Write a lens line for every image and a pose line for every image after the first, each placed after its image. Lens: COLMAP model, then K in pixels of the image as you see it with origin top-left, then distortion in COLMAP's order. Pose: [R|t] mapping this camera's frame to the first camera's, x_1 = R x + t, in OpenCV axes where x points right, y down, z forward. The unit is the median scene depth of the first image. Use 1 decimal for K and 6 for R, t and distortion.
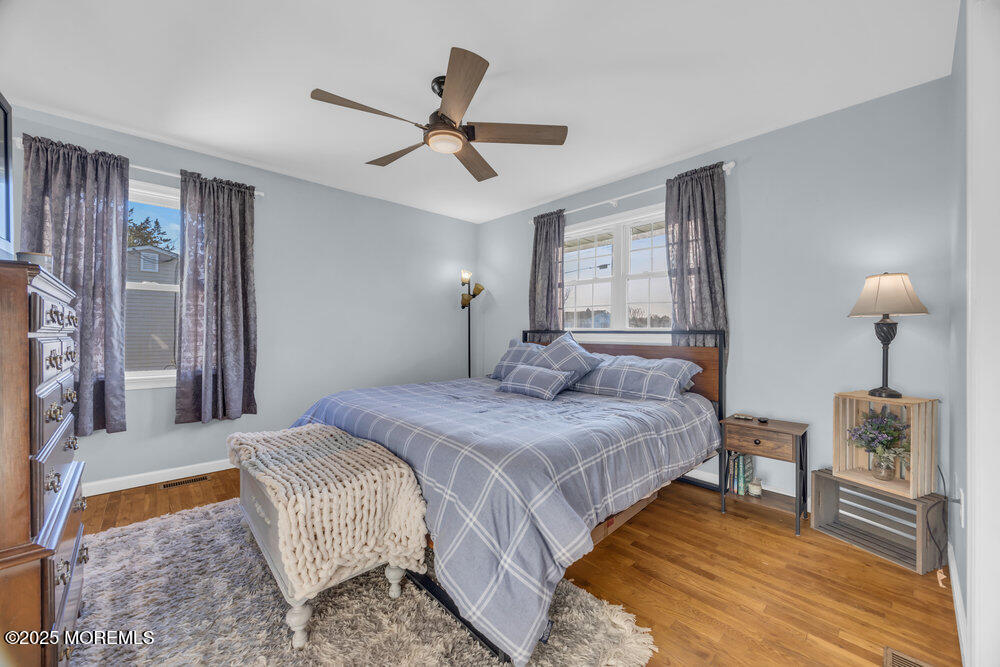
lens RADIAL K [[381.7, 0, 503.9], [0, 381.7, 329.2], [0, 0, 1]] dist [-0.001743, -0.000589]
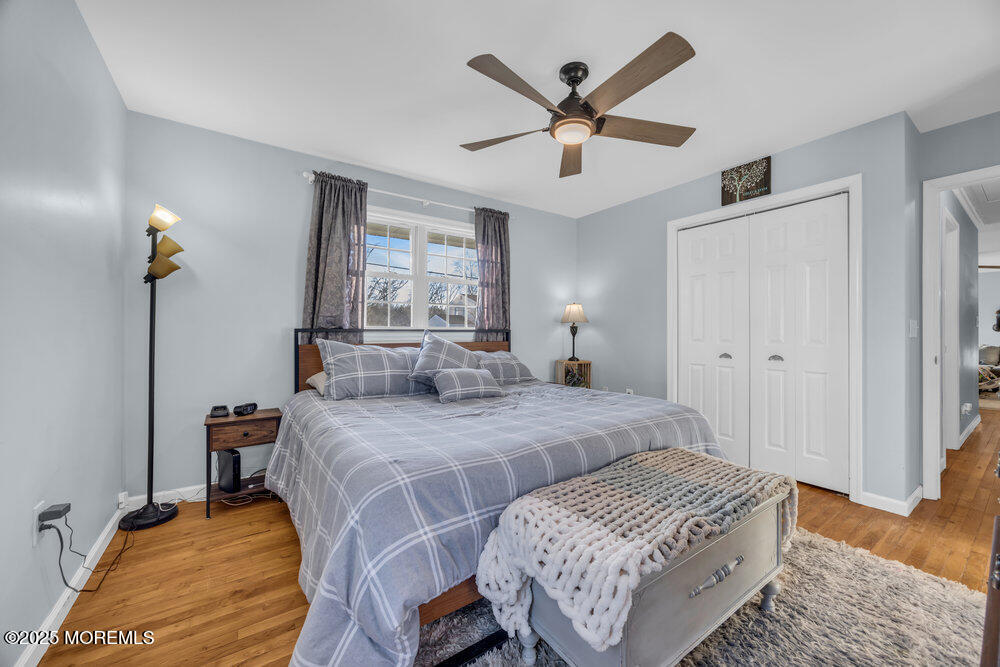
lens RADIAL K [[381.7, 0, 504.8], [0, 381.7, 336.7], [0, 0, 1]] dist [-0.001743, -0.000589]
pose [[0.137169, -0.020829, 0.990329, -0.832213], [-0.012279, 0.999666, 0.022727, -0.003080], [-0.990472, -0.015278, 0.136868, 0.769079]]
